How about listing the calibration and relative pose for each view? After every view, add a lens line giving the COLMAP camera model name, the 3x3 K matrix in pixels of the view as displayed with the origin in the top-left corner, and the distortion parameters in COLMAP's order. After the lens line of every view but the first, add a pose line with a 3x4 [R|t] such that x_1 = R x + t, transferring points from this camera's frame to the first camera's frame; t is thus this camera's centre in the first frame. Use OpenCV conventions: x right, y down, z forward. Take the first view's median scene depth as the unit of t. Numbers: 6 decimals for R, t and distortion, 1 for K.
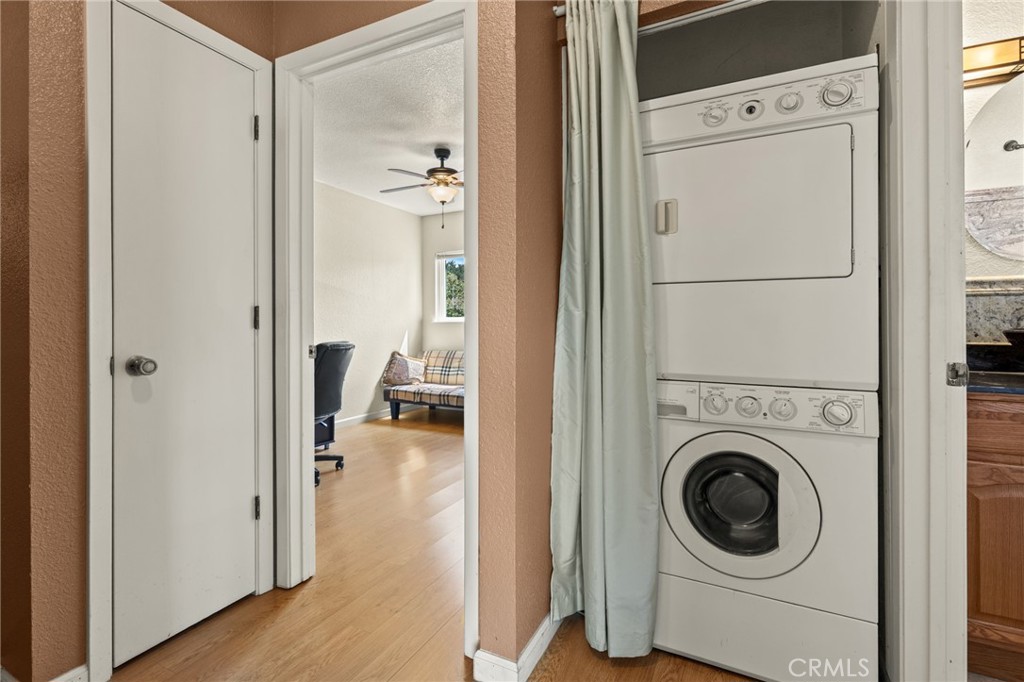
lens RADIAL K [[463.3, 0, 525.1], [0, 463.3, 324.8], [0, 0, 1]] dist [-0.003231, -0.000954]
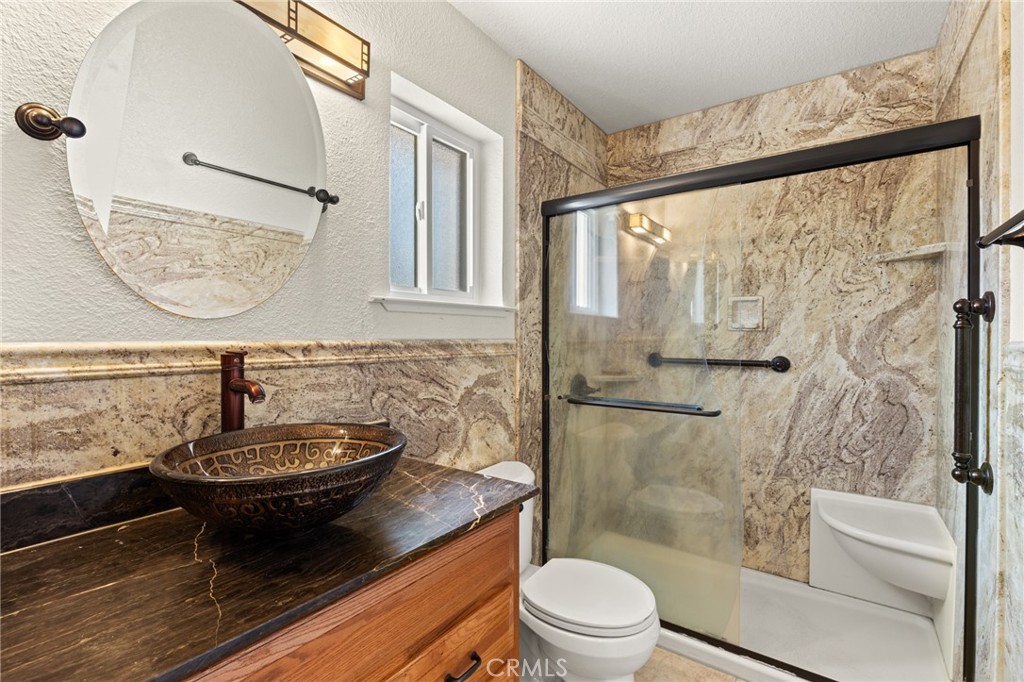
lens RADIAL K [[463.3, 0, 510.7], [0, 463.3, 338.6], [0, 0, 1]] dist [-0.003231, -0.000954]
pose [[0.169738, 0.004062, 0.985481, 0.298019], [-0.001906, 0.999991, -0.003793, -0.059460], [-0.985487, -0.001234, 0.169744, 0.260415]]
